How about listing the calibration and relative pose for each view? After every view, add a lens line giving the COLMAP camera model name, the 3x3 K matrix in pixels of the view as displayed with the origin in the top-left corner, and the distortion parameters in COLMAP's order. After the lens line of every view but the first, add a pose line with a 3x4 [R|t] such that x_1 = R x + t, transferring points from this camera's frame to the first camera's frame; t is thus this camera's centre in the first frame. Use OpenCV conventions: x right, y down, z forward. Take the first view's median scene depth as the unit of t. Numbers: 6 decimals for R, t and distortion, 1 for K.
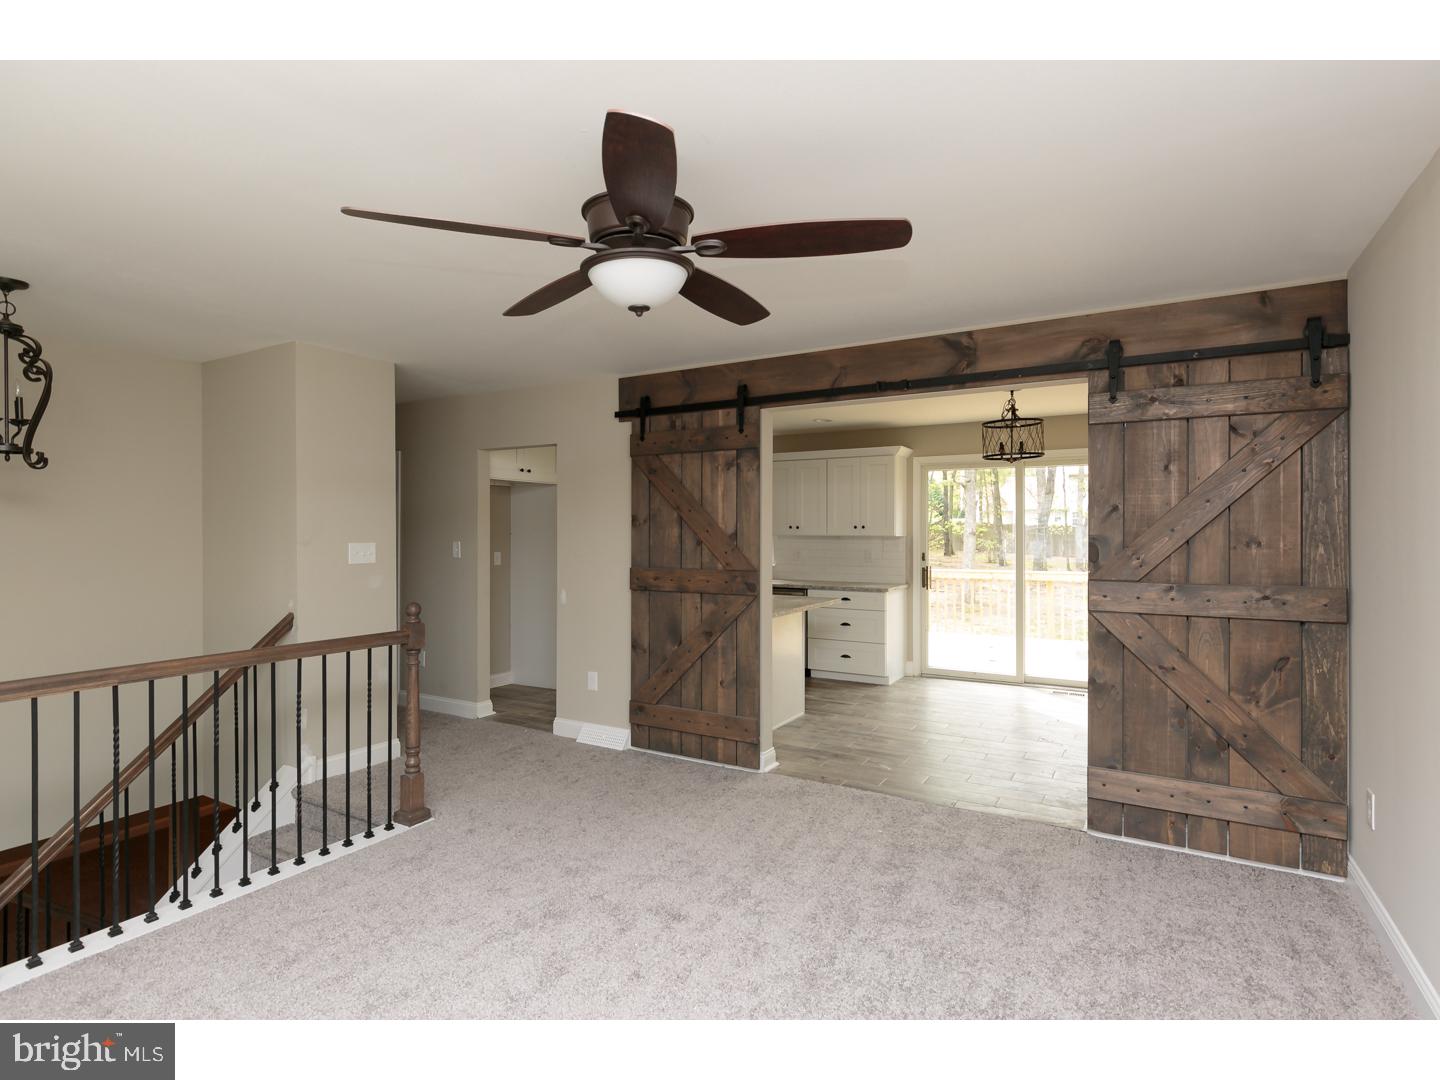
lens RADIAL K [[751.9, 0, 720.0], [0, 751.9, 540.0], [0, 0, 1]] dist [0.022948, 0.000413]
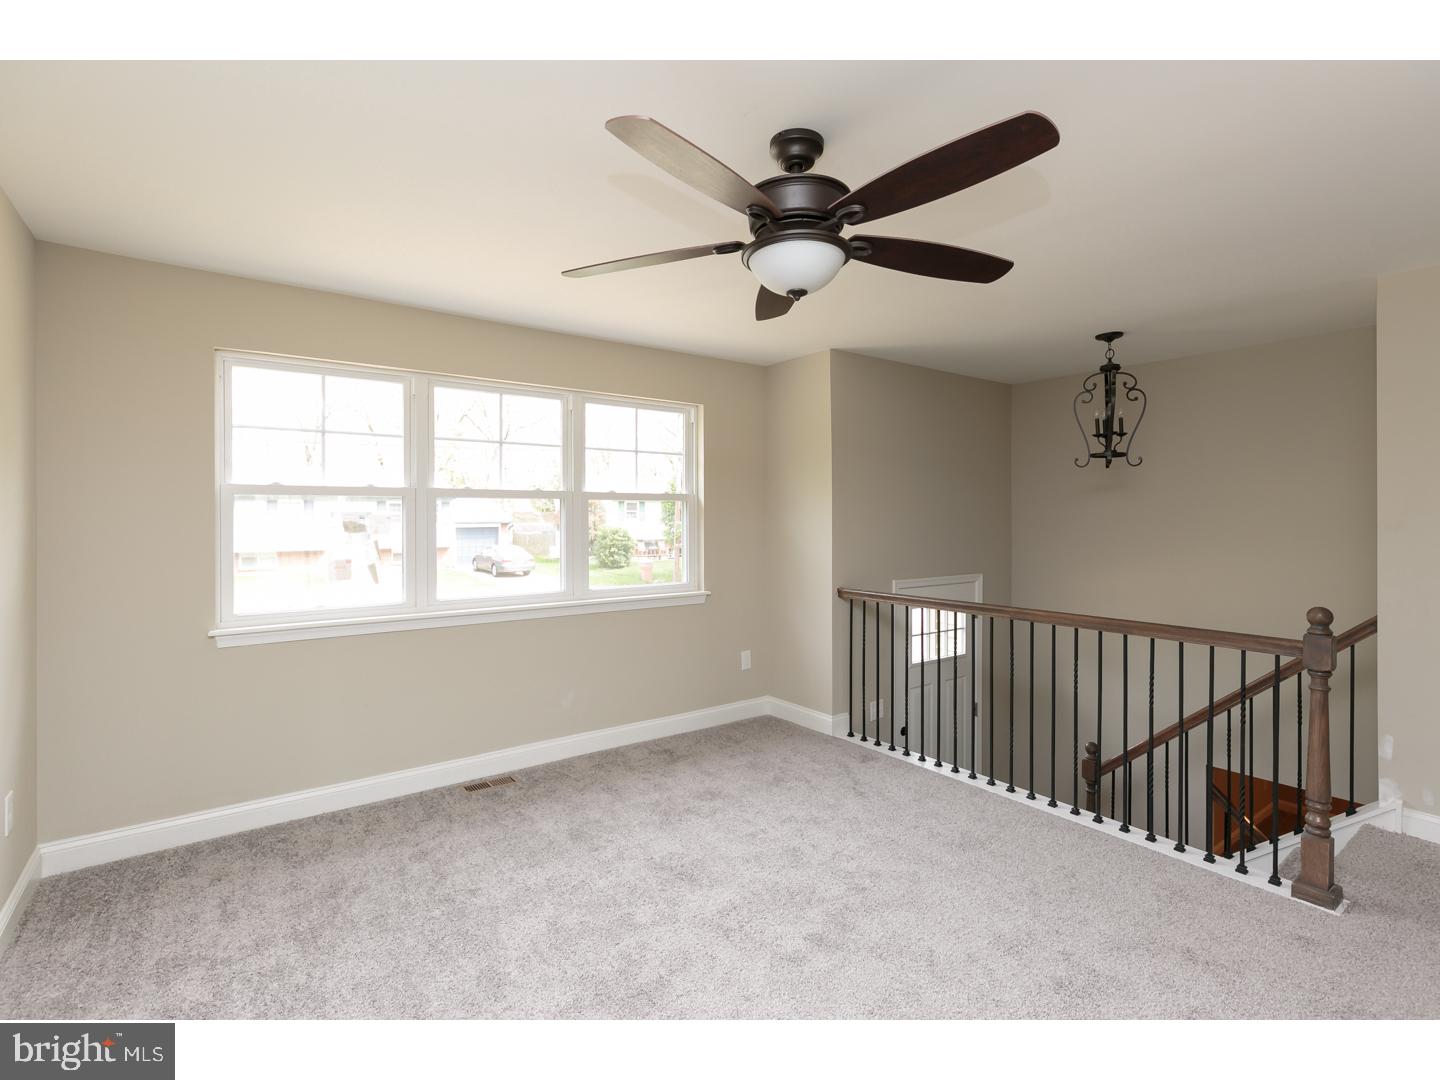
lens RADIAL K [[685.8, 0, 720.5], [0, 685.8, 518.6], [0, 0, 1]] dist [0.000087, -0.000003]
pose [[-0.388038, 0.006325, -0.921621, 0.457223], [-0.004933, 0.999948, 0.008940, -0.007331], [0.921630, 0.008016, -0.387987, 0.740847]]
